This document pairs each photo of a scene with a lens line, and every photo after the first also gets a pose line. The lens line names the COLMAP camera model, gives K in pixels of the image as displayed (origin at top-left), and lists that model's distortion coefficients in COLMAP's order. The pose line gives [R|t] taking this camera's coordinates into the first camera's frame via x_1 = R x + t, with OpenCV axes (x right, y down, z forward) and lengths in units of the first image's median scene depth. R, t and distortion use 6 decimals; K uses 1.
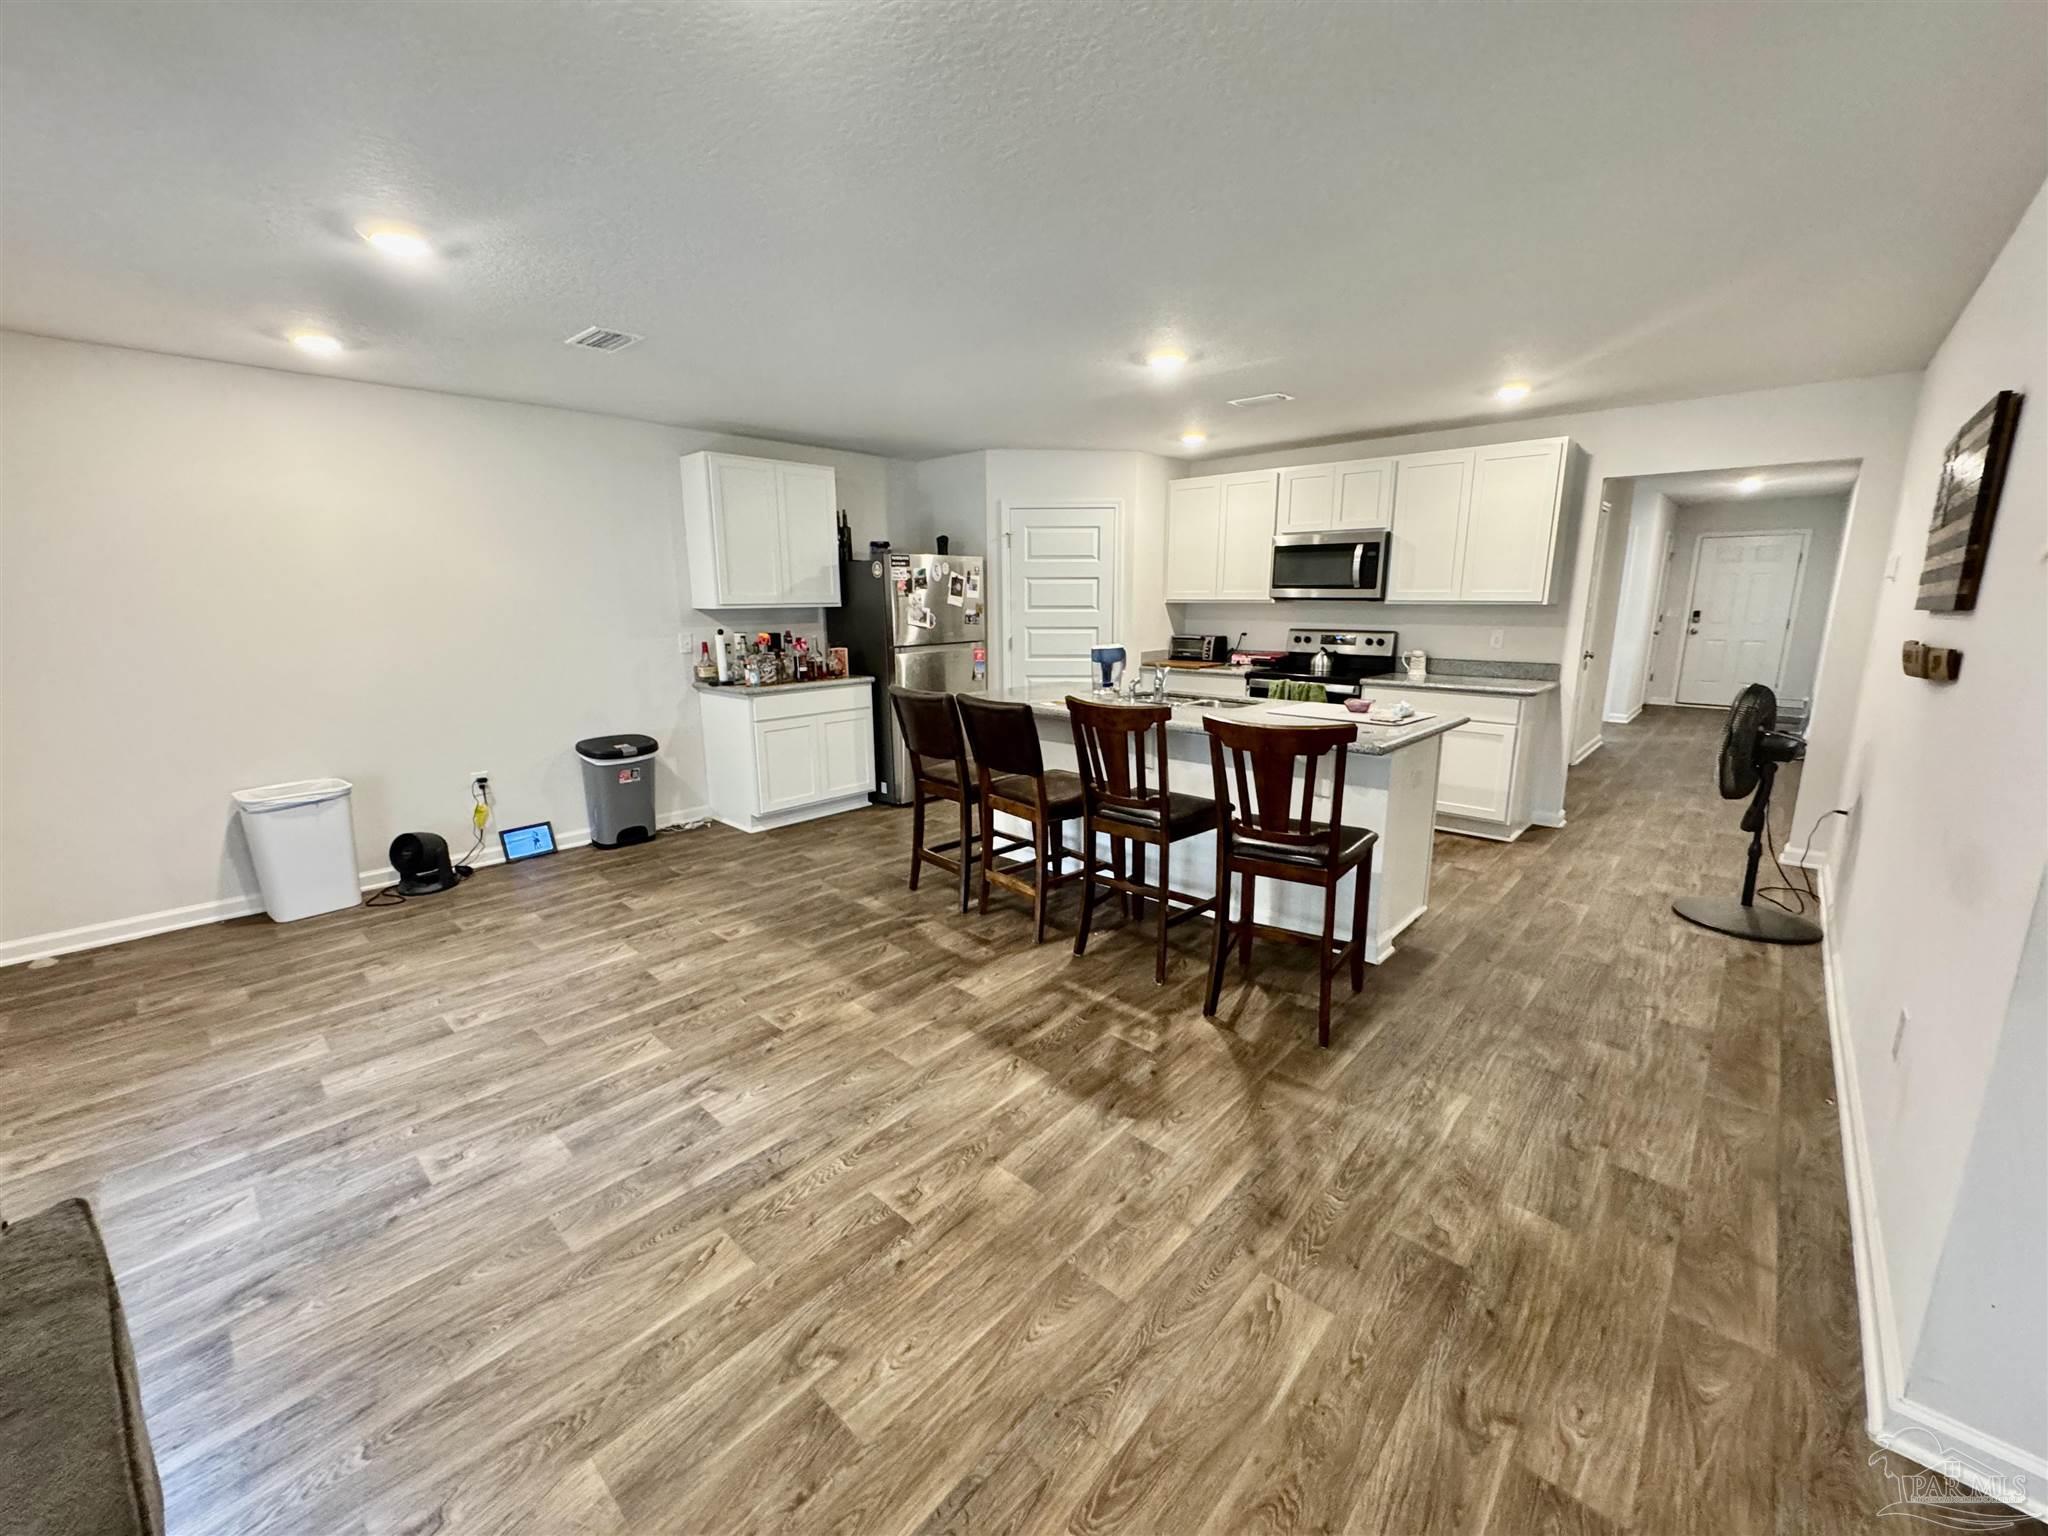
lens RADIAL K [[813.9, 0, 1025.9], [0, 813.9, 754.8], [0, 0, 1]] dist [0.002150, 0.000101]
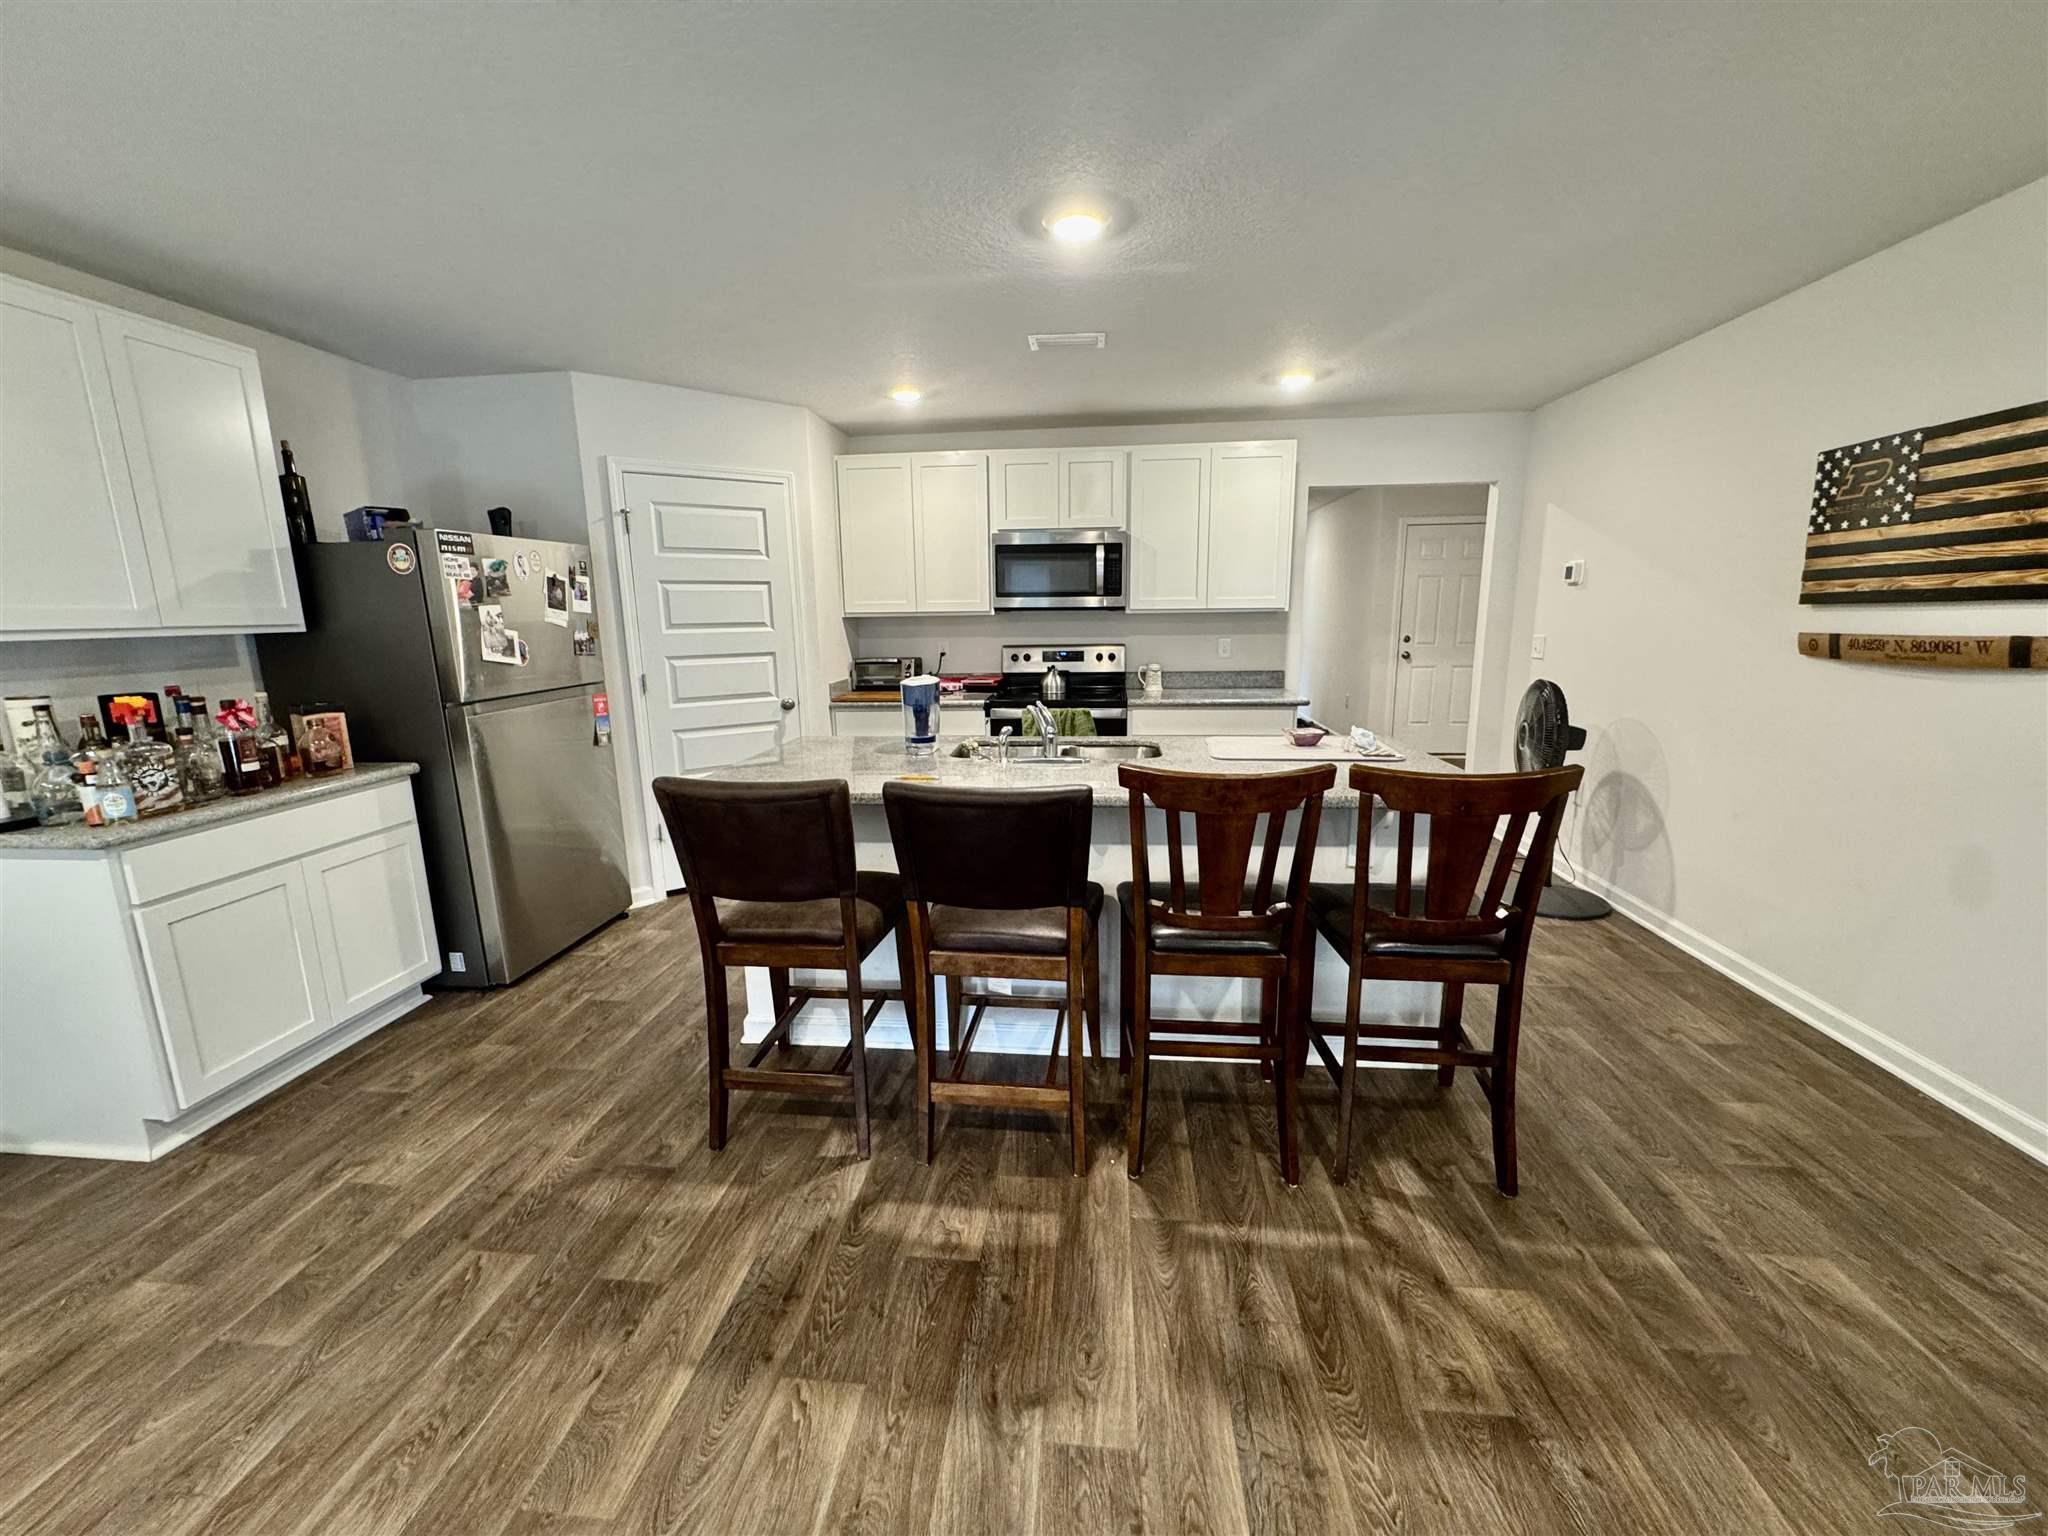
lens RADIAL K [[813.9, 0, 1017.7], [0, 813.9, 758.2], [0, 0, 1]] dist [0.002150, 0.000101]
pose [[0.801707, -0.115304, 0.586490, -0.183051], [0.126723, 0.991700, 0.021743, -0.060624], [-0.584129, 0.056891, 0.809665, 0.344699]]
